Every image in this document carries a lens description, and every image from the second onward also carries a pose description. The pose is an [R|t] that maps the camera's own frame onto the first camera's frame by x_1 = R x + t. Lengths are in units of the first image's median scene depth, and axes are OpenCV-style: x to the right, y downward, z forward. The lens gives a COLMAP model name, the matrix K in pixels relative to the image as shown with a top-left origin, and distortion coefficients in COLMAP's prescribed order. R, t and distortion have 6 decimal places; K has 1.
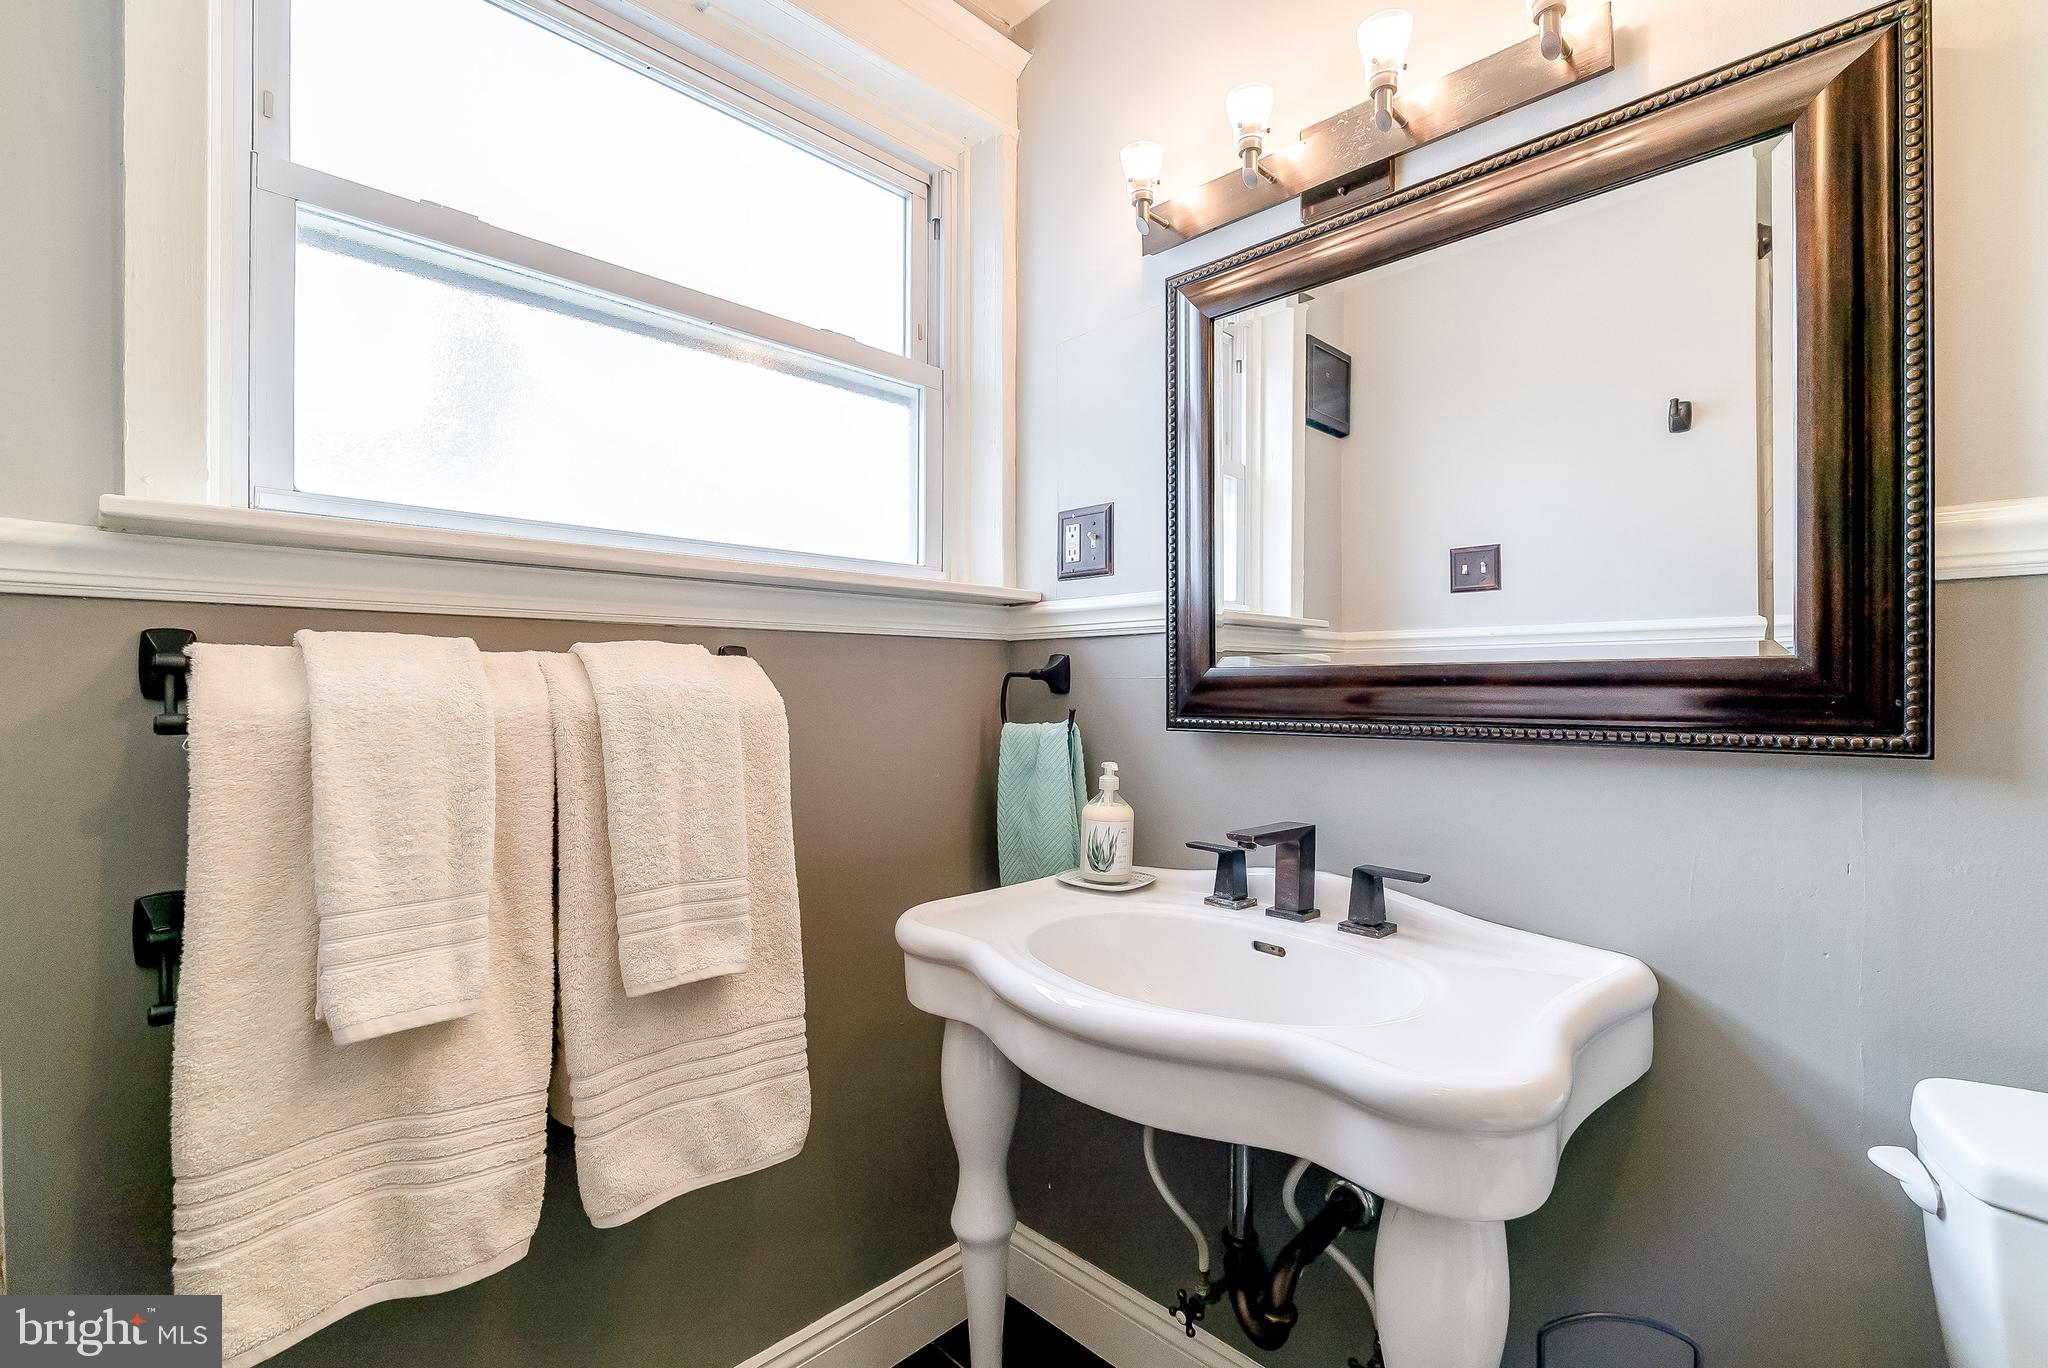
lens RADIAL K [[937.8, 0, 1030.9], [0, 937.8, 686.0], [0, 0, 1]] dist [-0.010719, 0.000183]
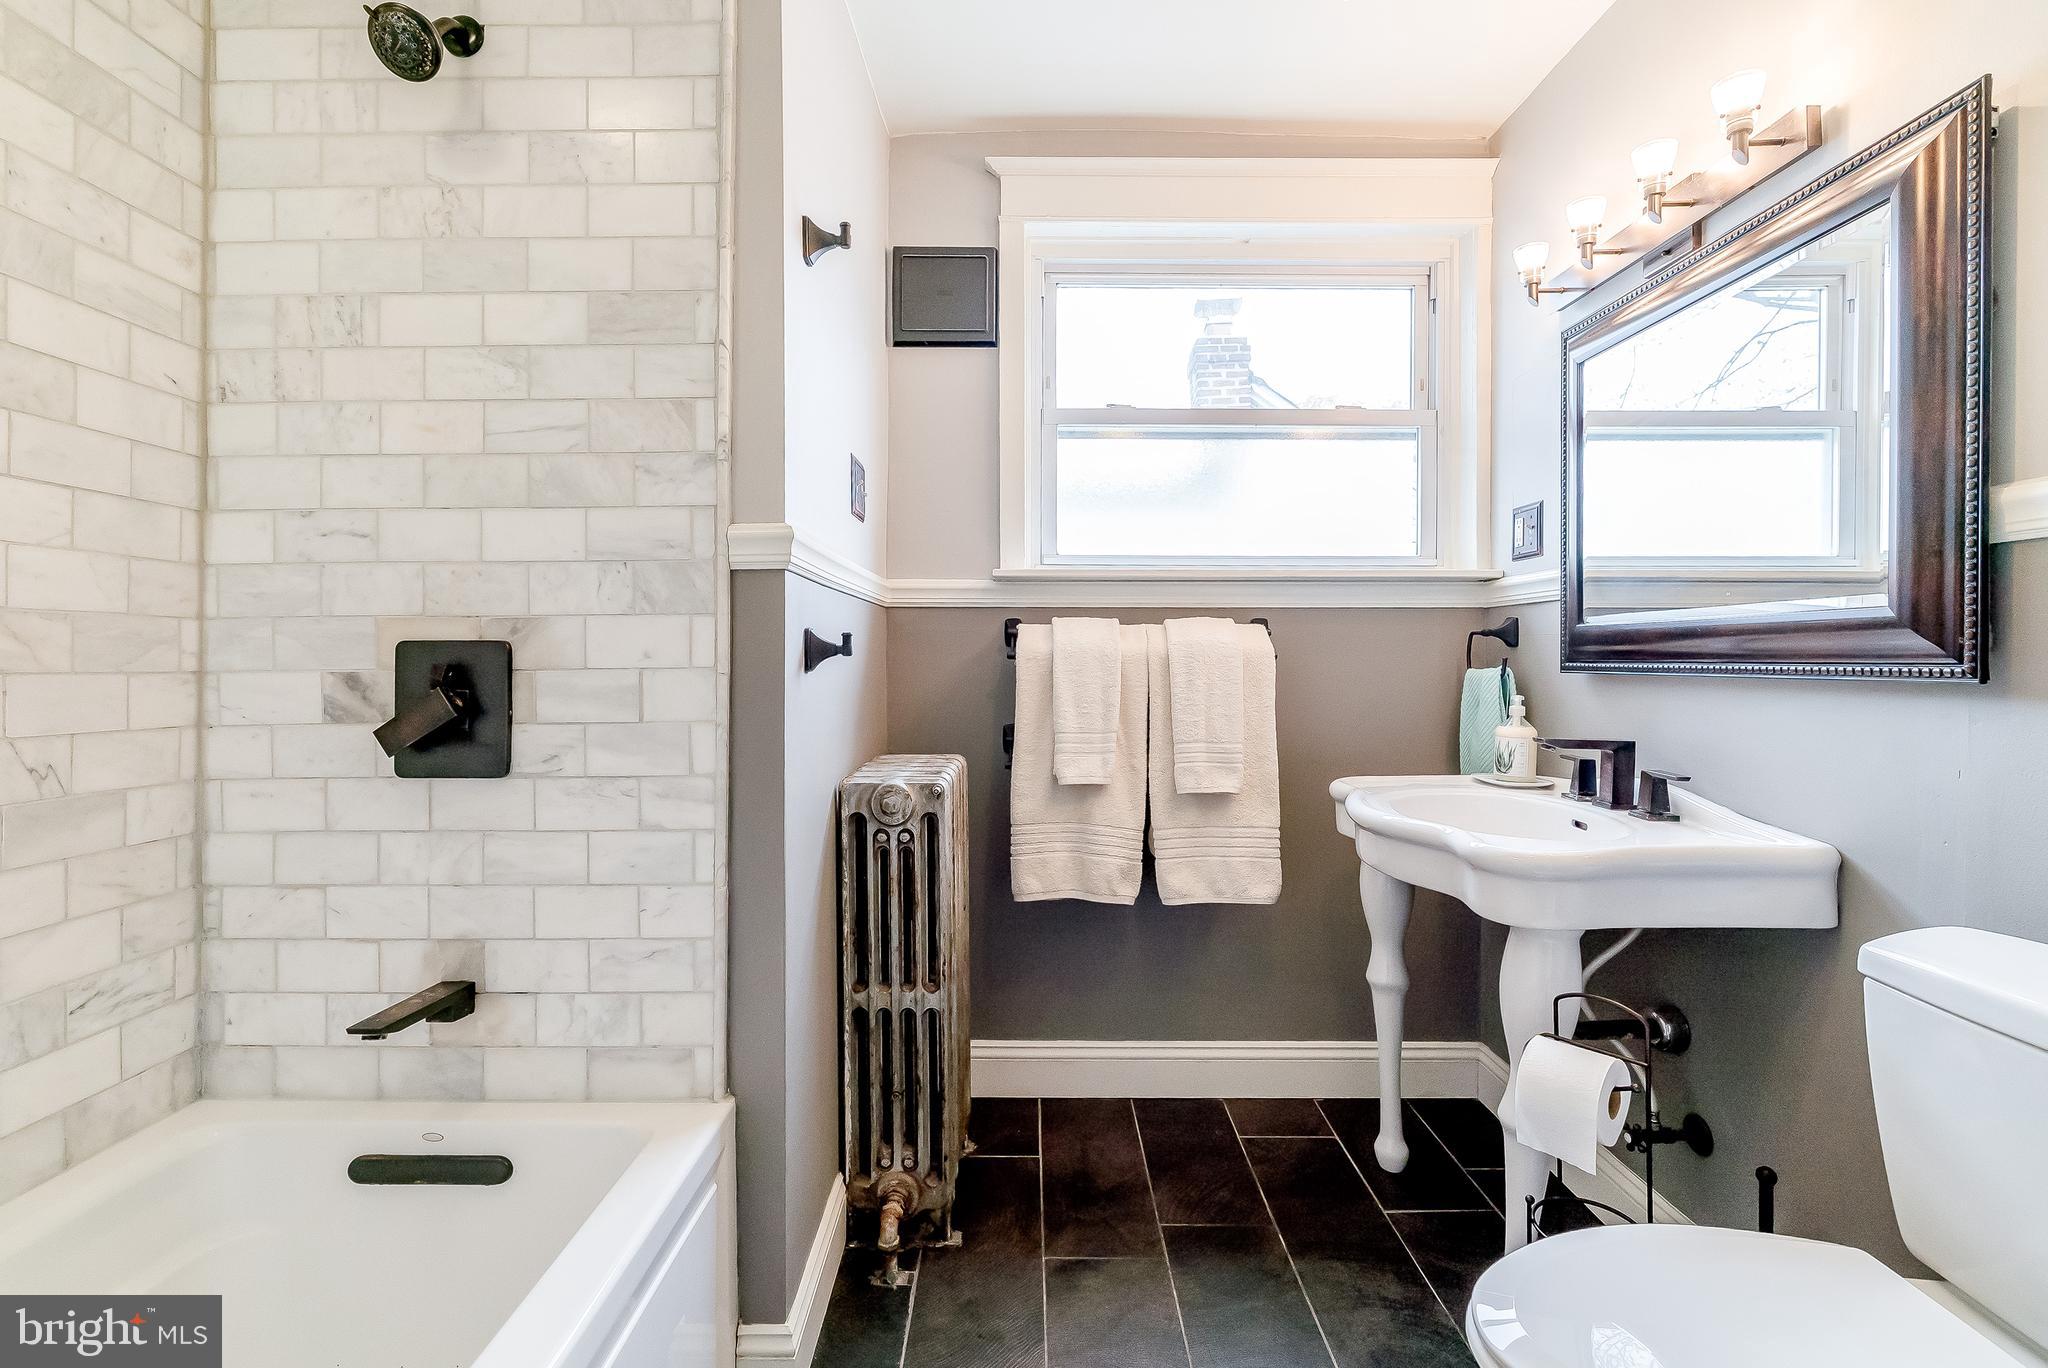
lens RADIAL K [[937.8, 0, 1030.9], [0, 937.8, 686.0], [0, 0, 1]] dist [-0.010719, 0.000183]
pose [[0.720023, 0.022262, -0.693593, 0.688328], [-0.000824, 0.999512, 0.031225, 0.033231], [0.693950, -0.021911, 0.719690, -0.627014]]
